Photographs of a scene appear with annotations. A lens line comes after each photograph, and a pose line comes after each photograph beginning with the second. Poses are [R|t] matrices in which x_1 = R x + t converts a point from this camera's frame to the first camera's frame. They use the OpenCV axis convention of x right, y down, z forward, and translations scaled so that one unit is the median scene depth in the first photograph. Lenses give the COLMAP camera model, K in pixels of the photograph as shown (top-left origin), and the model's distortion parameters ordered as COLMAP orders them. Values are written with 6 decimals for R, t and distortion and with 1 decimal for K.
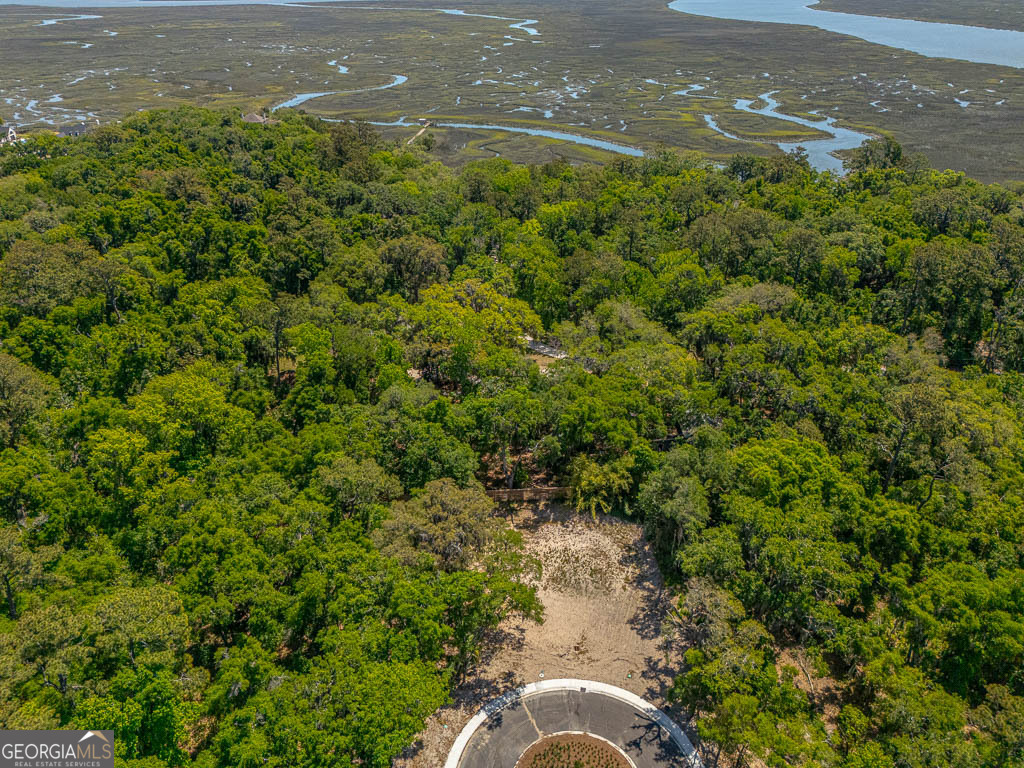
lens RADIAL K [[769.8, 0, 512.0], [0, 769.8, 384.0], [0, 0, 1]] dist [0.066722, -0.092030]
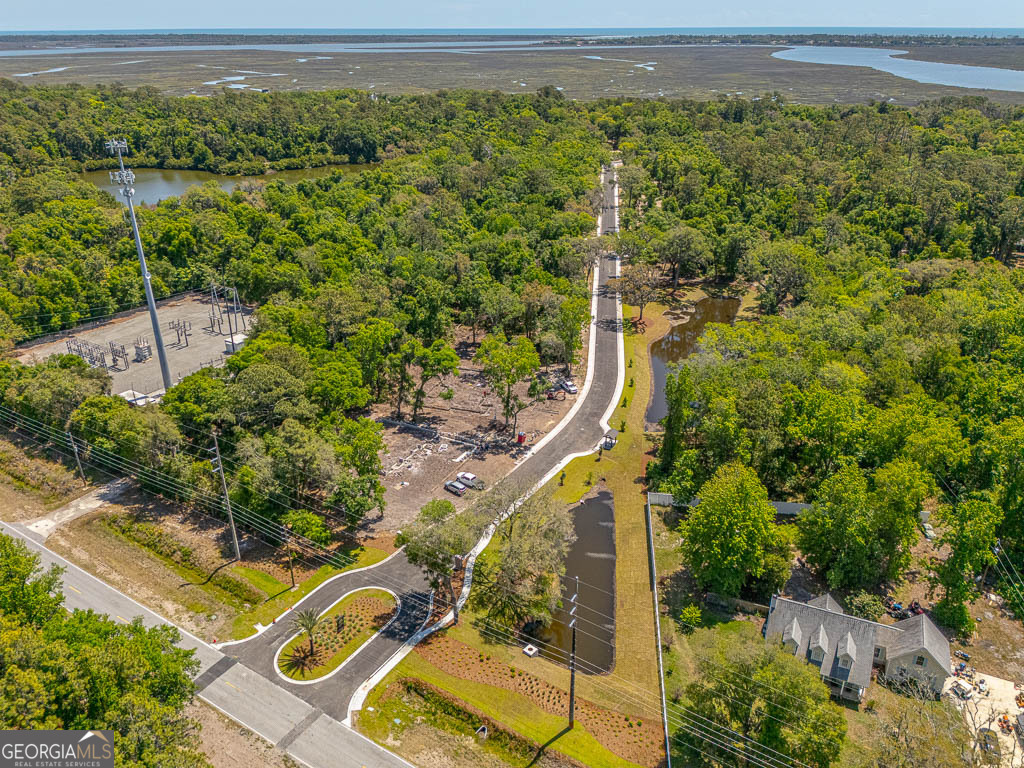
lens RADIAL K [[769.8, 0, 512.0], [0, 769.8, 384.0], [0, 0, 1]] dist [0.066722, -0.092030]
pose [[0.986821, 0.069650, -0.146062, 0.135801], [-0.078016, 0.995577, -0.052350, 1.065241], [0.141769, 0.063056, 0.987889, -1.967163]]
